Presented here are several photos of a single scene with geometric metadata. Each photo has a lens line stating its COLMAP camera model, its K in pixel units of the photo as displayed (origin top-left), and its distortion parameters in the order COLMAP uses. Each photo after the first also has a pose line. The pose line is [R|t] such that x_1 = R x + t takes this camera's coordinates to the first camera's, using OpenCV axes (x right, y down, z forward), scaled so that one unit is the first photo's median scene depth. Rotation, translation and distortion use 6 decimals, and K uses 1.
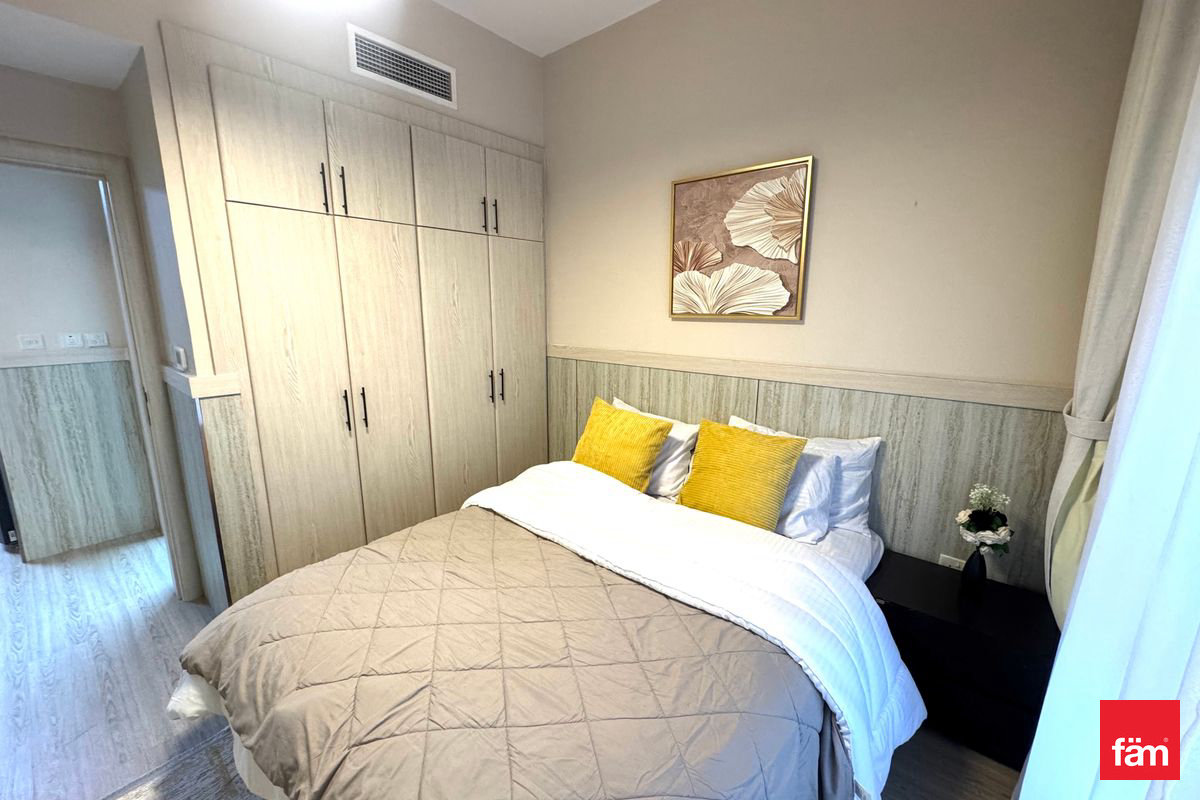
lens RADIAL K [[472.2, 0, 602.8], [0, 472.2, 395.3], [0, 0, 1]] dist [-0.001384, -0.000034]
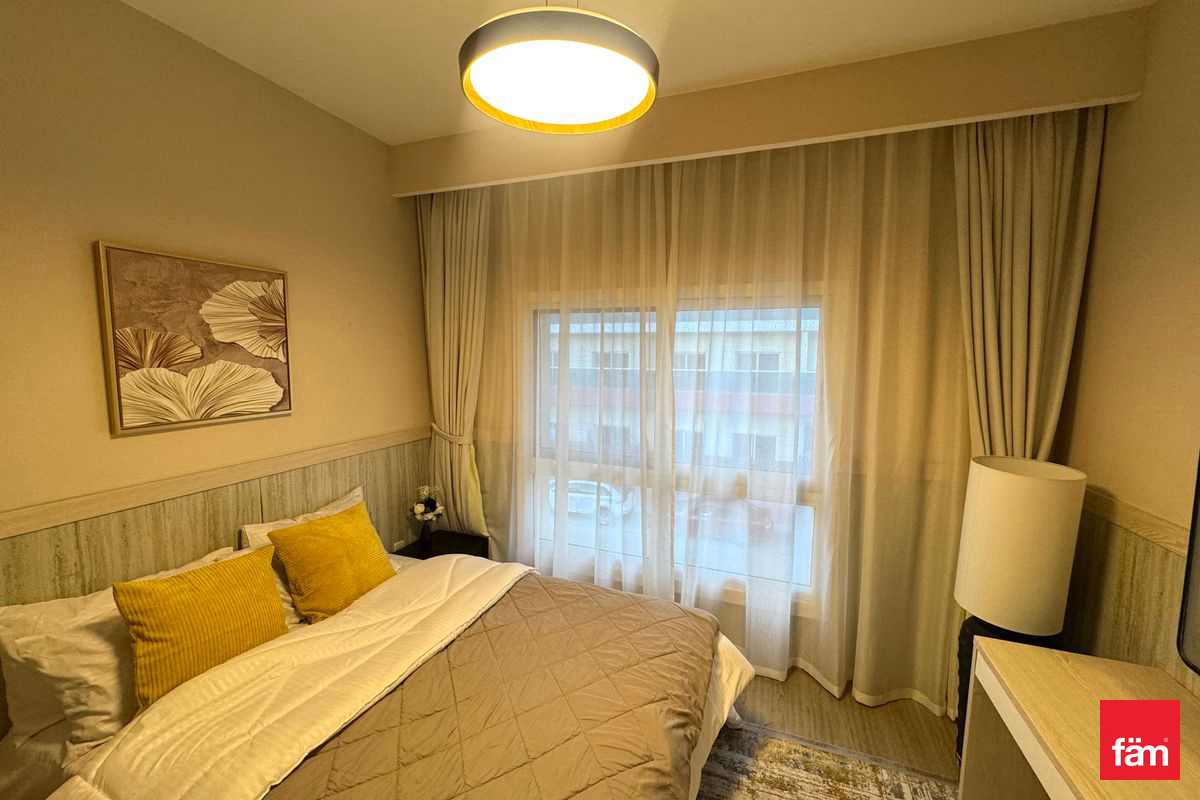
lens RADIAL K [[472.2, 0, 602.8], [0, 472.2, 395.3], [0, 0, 1]] dist [-0.001384, -0.000034]
pose [[-0.321211, -0.095421, 0.942188, -0.795818], [0.168229, 0.973337, 0.155928, -0.232144], [-0.931945, 0.208589, -0.296594, 0.603382]]
